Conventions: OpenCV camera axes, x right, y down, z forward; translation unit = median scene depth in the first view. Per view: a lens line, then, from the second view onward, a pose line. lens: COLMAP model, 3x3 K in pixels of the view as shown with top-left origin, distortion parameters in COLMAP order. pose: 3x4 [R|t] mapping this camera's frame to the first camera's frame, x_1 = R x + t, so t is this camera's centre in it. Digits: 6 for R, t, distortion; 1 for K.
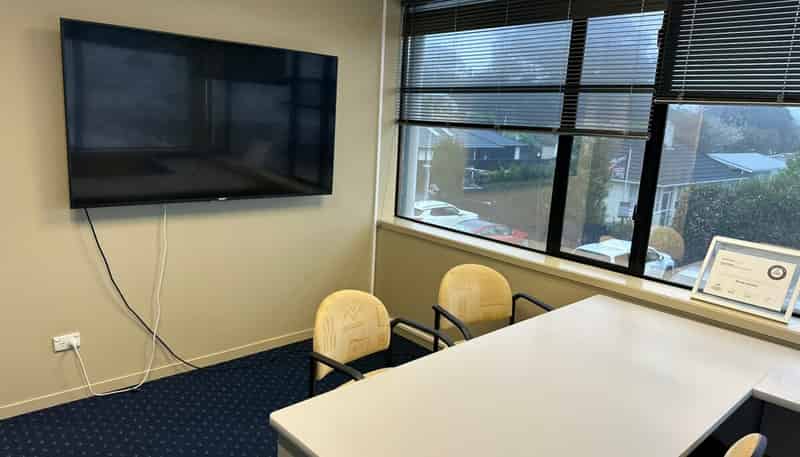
lens RADIAL K [[542.6, 0, 400.0], [0, 542.6, 228.5], [0, 0, 1]] dist [0.009851, -0.001296]
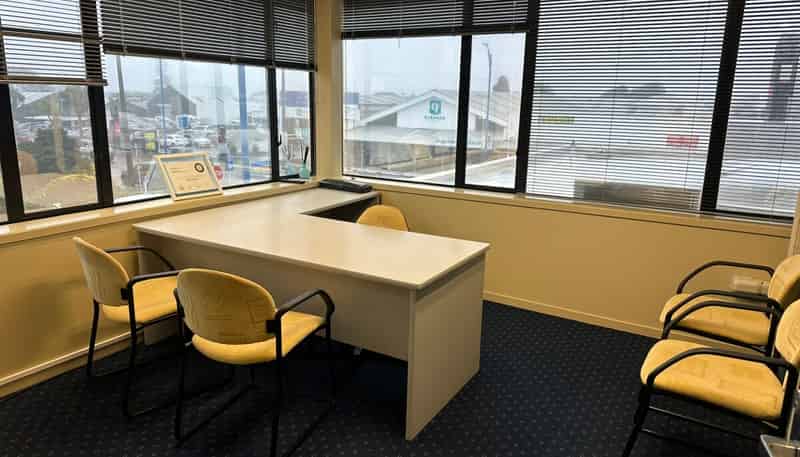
lens RADIAL K [[542.6, 0, 400.0], [0, 542.6, 228.5], [0, 0, 1]] dist [0.009851, -0.001296]
pose [[-0.283356, -0.291188, 0.913739, -0.881934], [0.143481, 0.929193, 0.340608, -0.190389], [-0.948221, 0.227618, -0.221512, 0.746691]]
